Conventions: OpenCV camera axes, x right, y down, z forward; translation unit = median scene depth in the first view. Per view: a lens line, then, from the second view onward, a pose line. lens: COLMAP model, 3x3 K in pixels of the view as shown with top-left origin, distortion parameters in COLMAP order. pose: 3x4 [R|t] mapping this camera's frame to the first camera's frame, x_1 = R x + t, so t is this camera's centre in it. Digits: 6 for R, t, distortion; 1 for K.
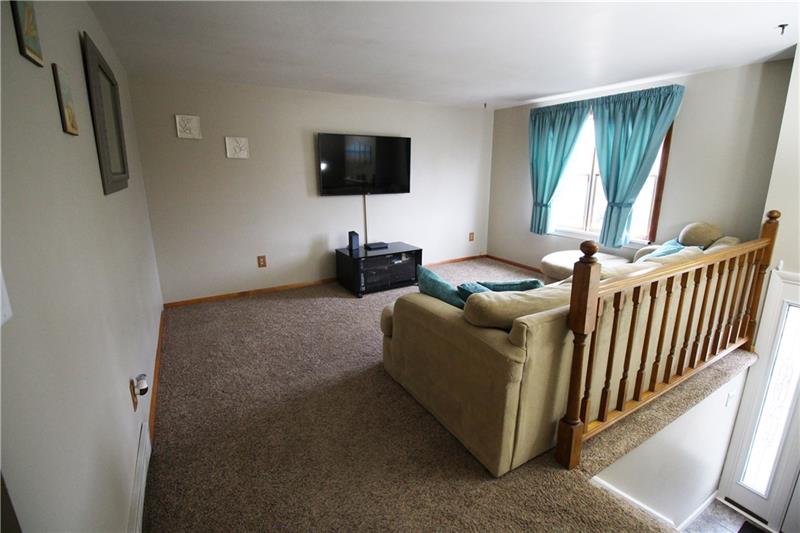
lens RADIAL K [[366.5, 0, 406.2], [0, 366.5, 260.0], [0, 0, 1]] dist [-0.013985, -0.007026]
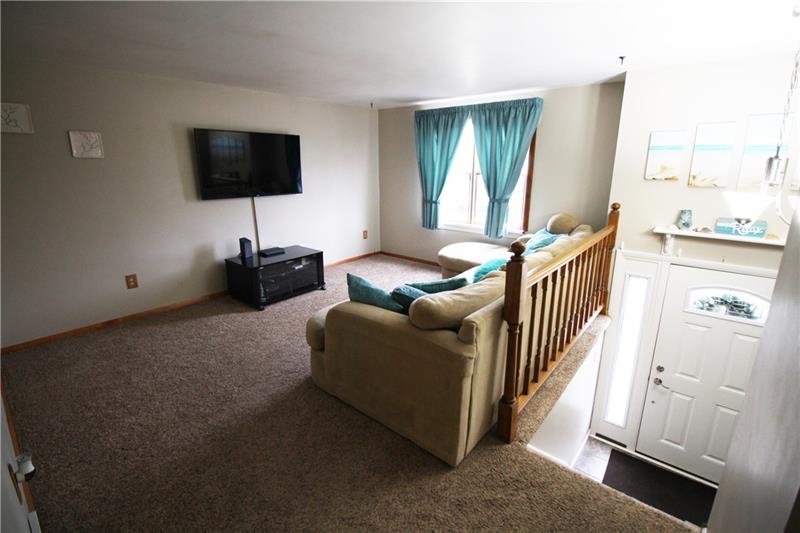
lens RADIAL K [[366.5, 0, 401.9], [0, 366.5, 259.1], [0, 0, 1]] dist [-0.013985, -0.007026]
pose [[0.941291, -0.082116, 0.327456, -0.109838], [0.077292, 0.996622, 0.027742, -0.029248], [-0.328628, -0.000804, 0.944459, 0.022959]]
